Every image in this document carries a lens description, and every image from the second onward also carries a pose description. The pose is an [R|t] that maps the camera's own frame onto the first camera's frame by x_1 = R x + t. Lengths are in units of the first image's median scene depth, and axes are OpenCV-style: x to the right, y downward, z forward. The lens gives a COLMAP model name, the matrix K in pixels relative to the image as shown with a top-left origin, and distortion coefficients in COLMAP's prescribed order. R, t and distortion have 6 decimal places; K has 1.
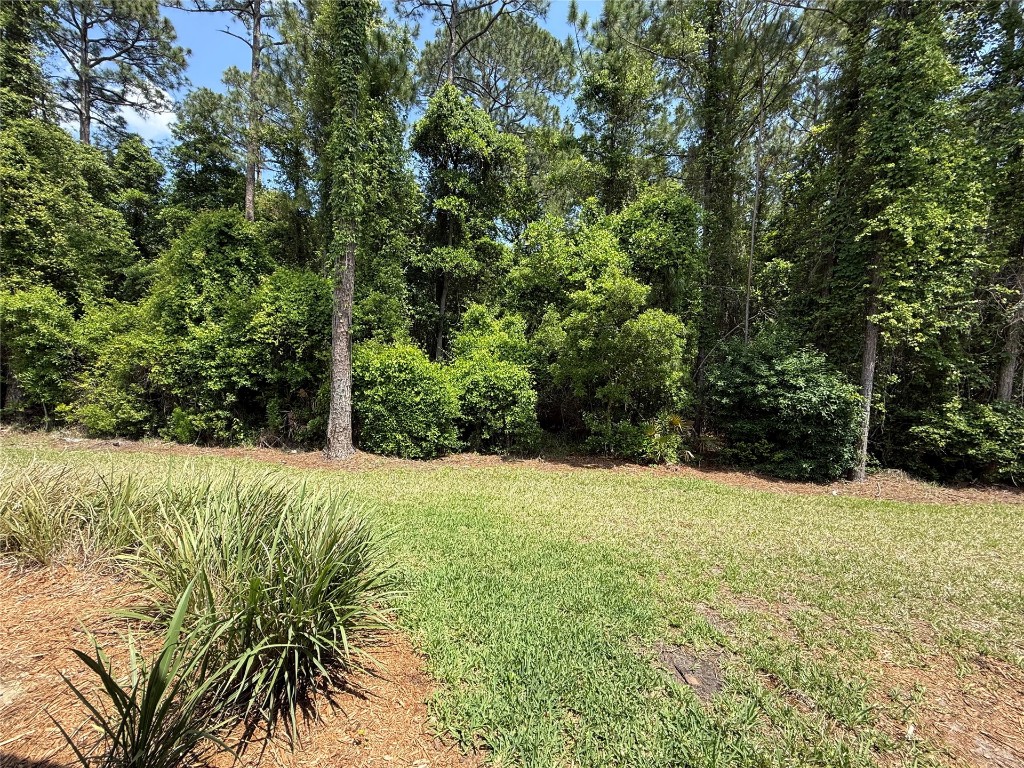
lens RADIAL K [[405.2, 0, 514.2], [0, 405.2, 384.5], [0, 0, 1]] dist [0.003230, -0.000115]
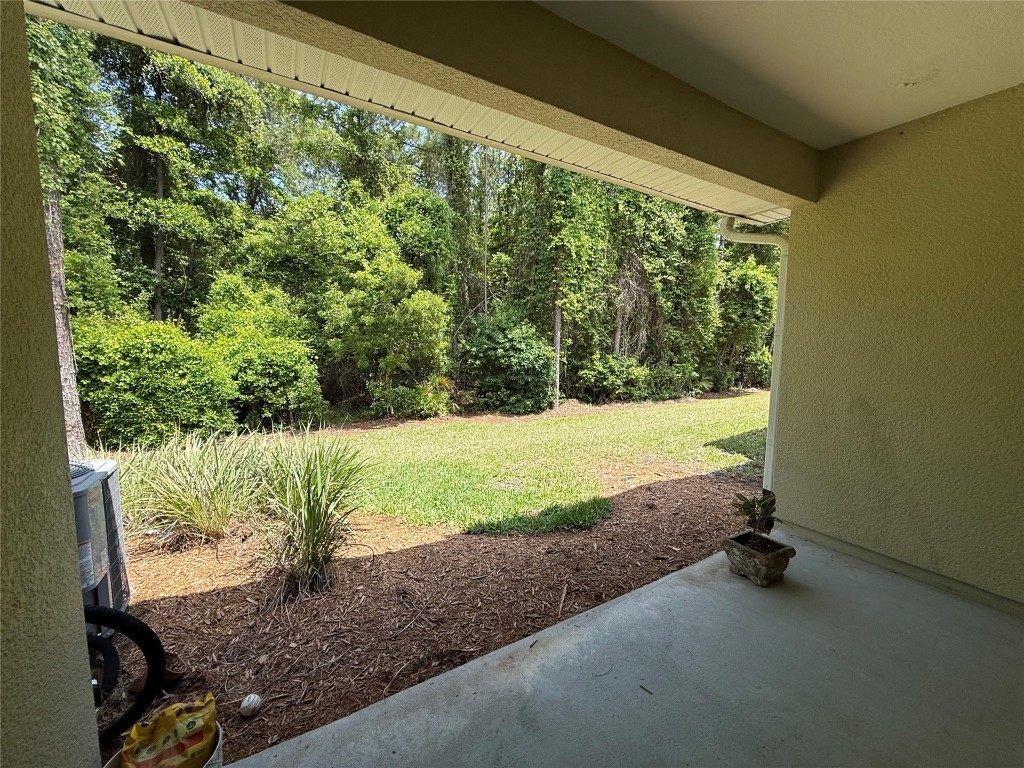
lens RADIAL K [[405.2, 0, 510.6], [0, 405.2, 388.6], [0, 0, 1]] dist [0.003230, -0.000115]
pose [[0.816032, -0.099994, 0.569292, -0.158555], [0.055249, 0.993906, 0.095381, 0.004260], [-0.575360, -0.046382, 0.816584, -0.152344]]
